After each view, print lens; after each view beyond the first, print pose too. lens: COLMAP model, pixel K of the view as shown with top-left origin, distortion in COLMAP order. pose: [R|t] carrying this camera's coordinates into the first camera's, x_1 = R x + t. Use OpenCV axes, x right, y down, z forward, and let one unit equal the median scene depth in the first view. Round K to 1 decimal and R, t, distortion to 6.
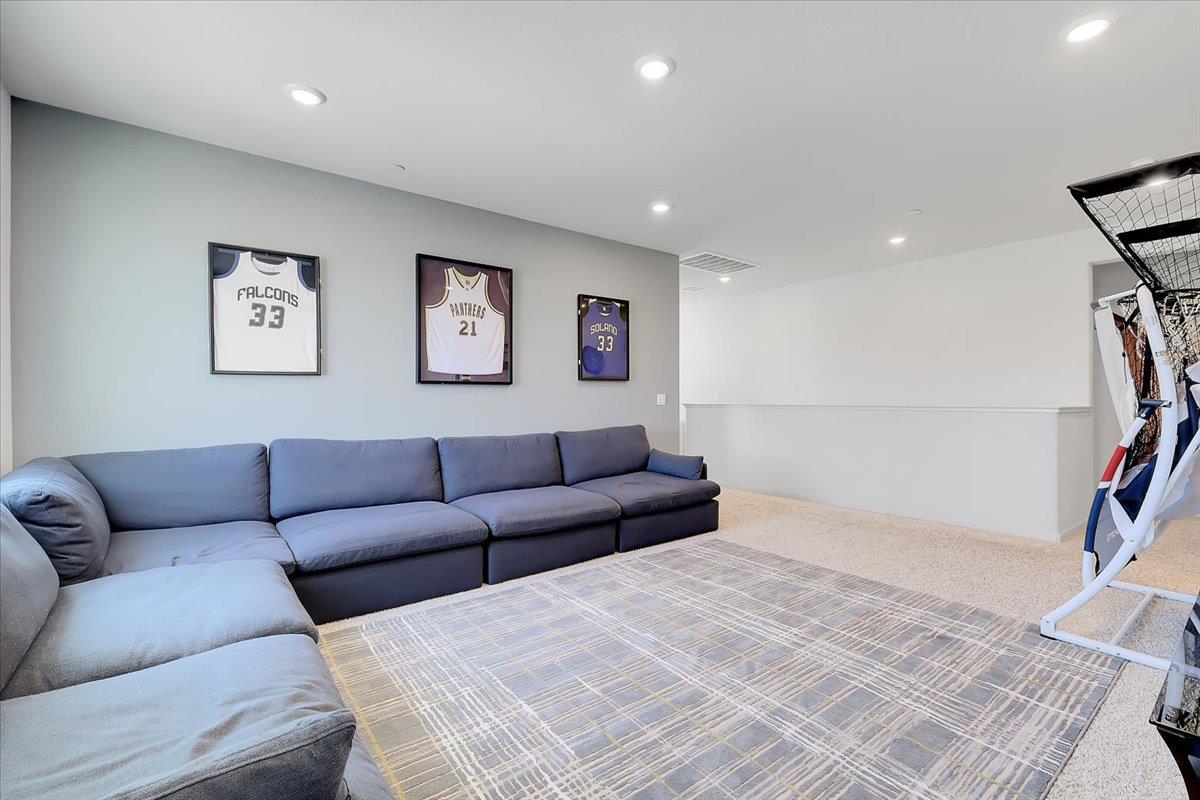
lens RADIAL K [[524.0, 0, 601.0], [0, 524.0, 400.0], [0, 0, 1]] dist [0.000232, -0.000561]
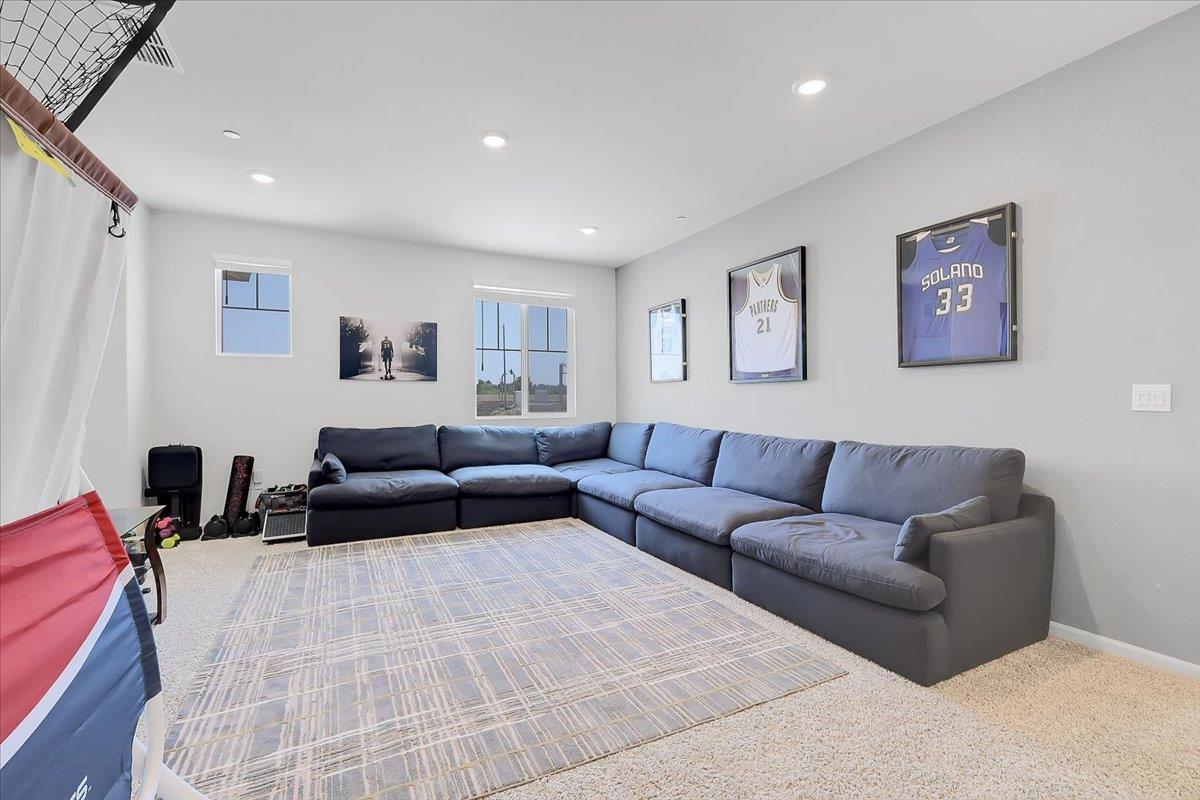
lens RADIAL K [[524.0, 0, 599.7], [0, 524.0, 398.6], [0, 0, 1]] dist [0.000232, -0.000561]
pose [[-0.180712, 0.004760, -0.983525, 0.749441], [0.001996, 0.999988, 0.004473, -0.003303], [0.983534, -0.001155, -0.180719, 0.842127]]
